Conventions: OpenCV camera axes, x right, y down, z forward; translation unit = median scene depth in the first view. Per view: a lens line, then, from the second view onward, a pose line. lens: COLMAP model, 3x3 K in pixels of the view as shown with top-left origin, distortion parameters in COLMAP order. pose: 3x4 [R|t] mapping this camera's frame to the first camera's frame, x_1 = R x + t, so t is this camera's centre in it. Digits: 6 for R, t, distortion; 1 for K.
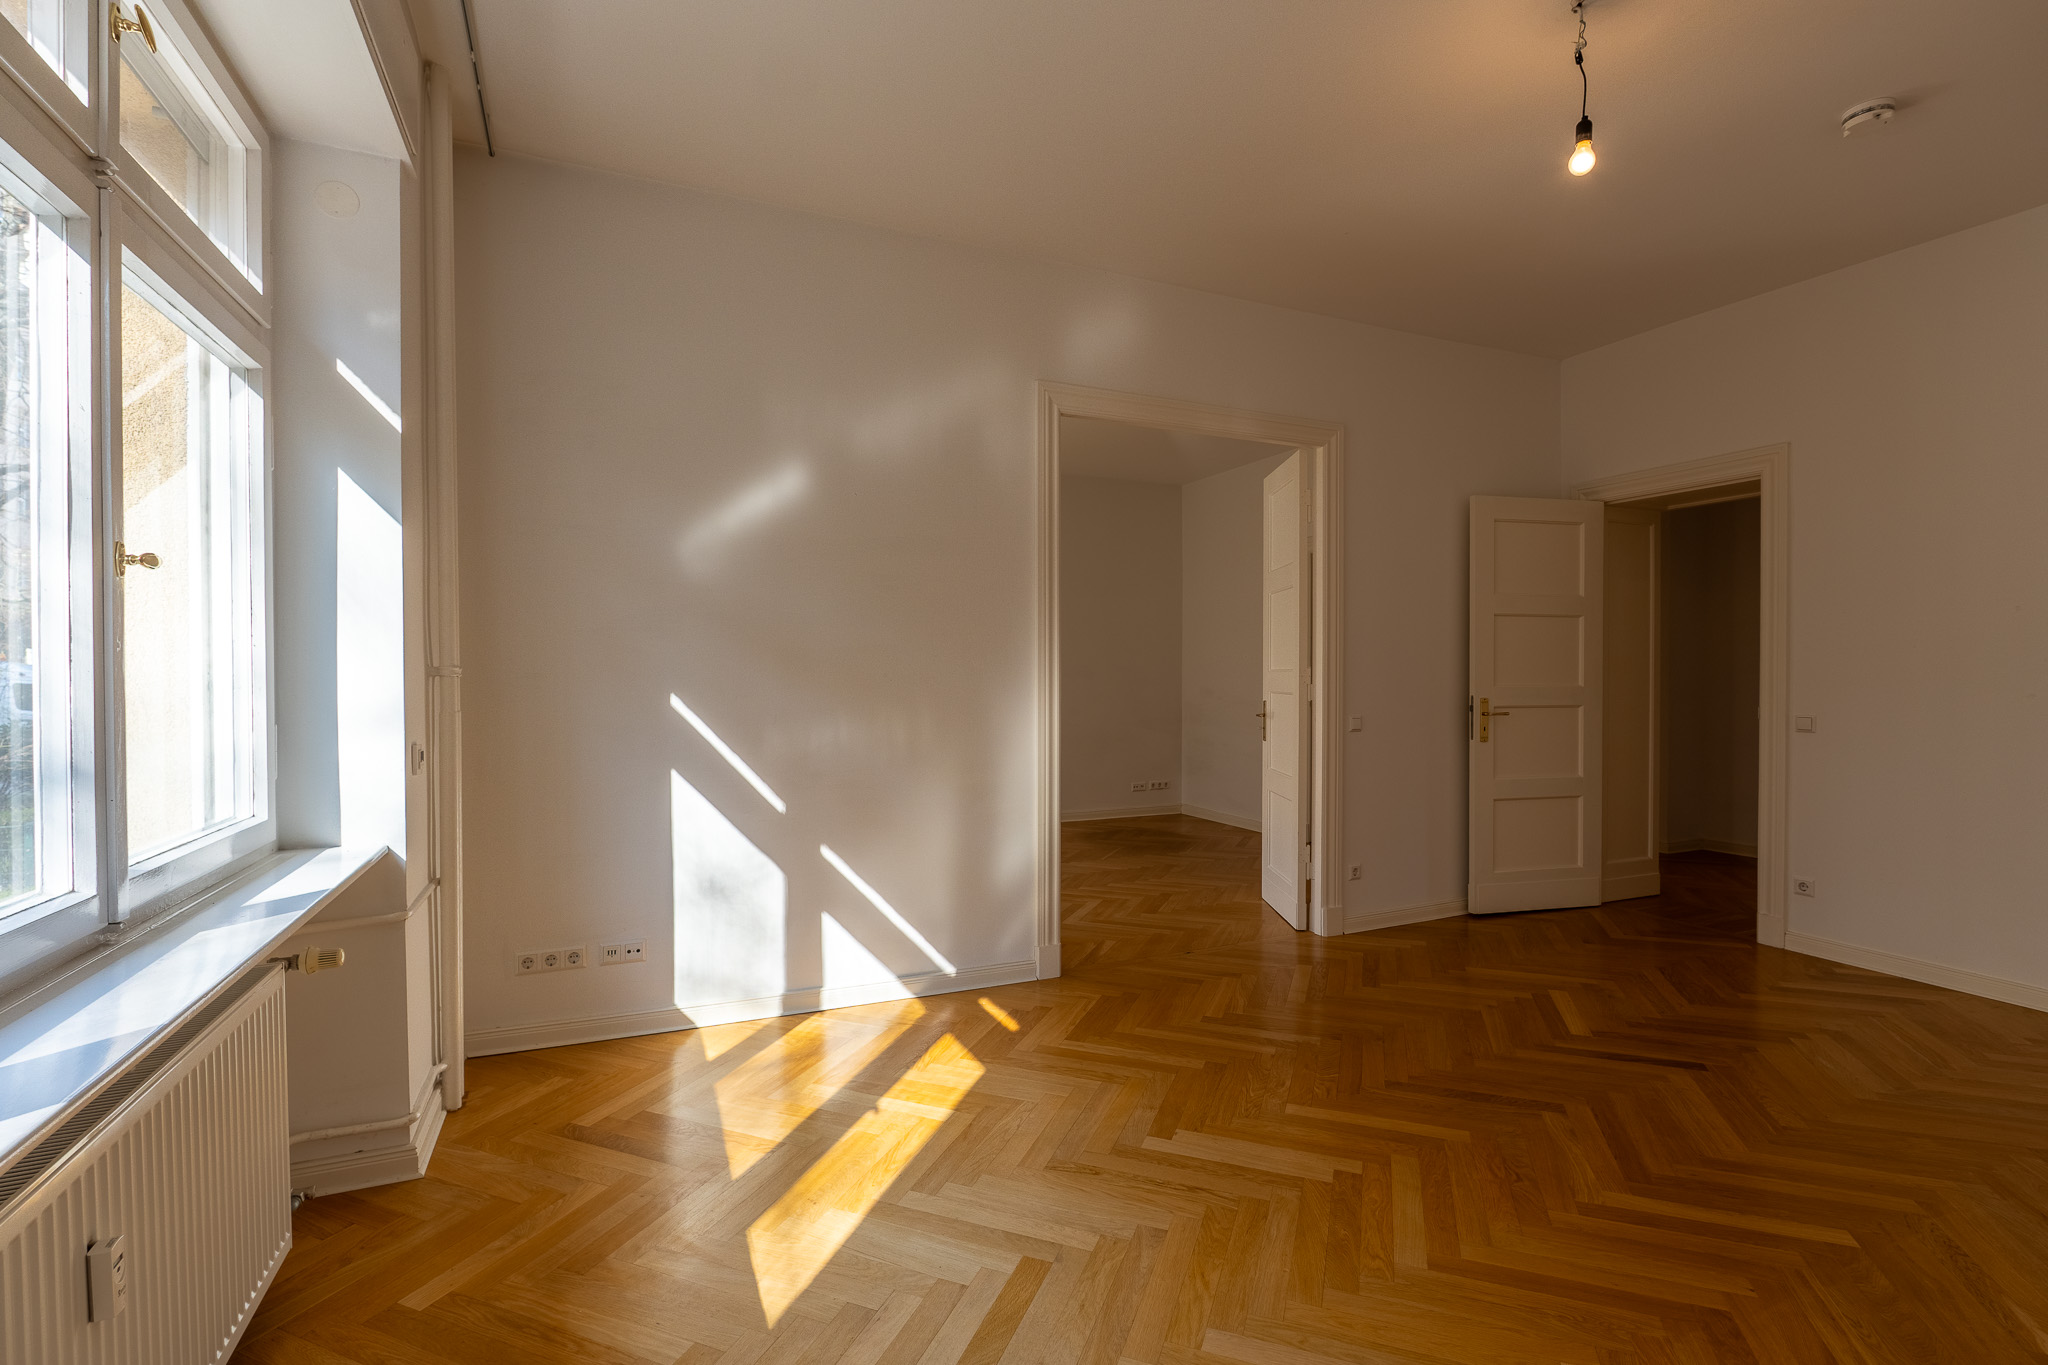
lens RADIAL K [[956.7, 0, 1022.1], [0, 956.7, 675.3], [0, 0, 1]] dist [-0.002622, -0.000338]
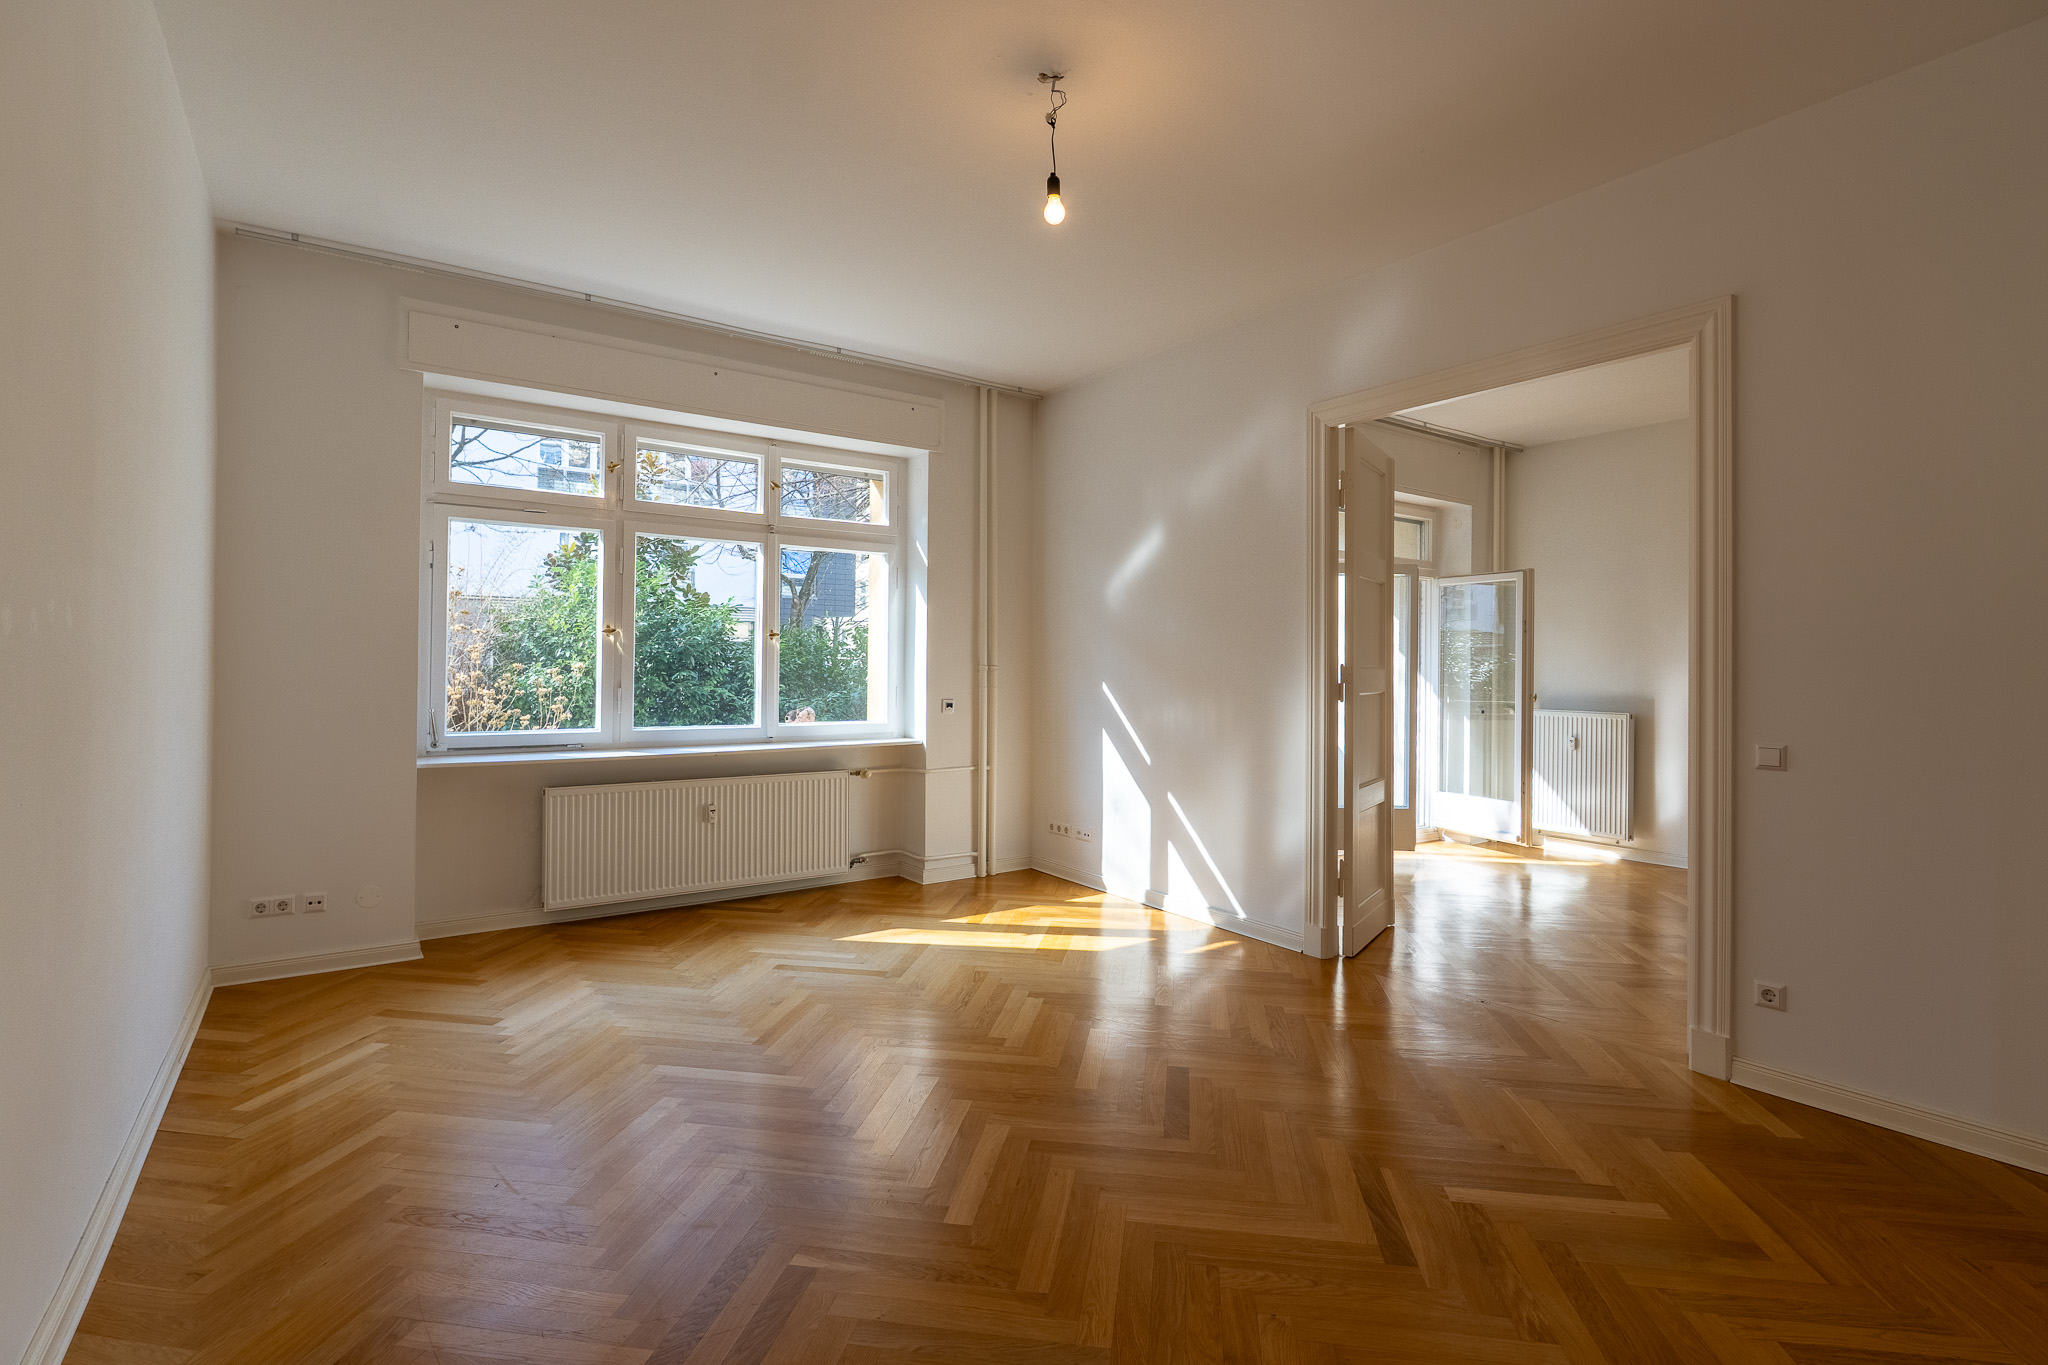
lens RADIAL K [[864.1, 0, 940.2], [0, 864.1, 668.8], [0, 0, 1]] dist [-0.001196, -0.000094]
pose [[0.177813, 0.005347, -0.984050, 1.034624], [-0.008840, 0.999954, 0.003836, -0.008539], [0.984025, 0.008017, 0.177852, 0.467257]]
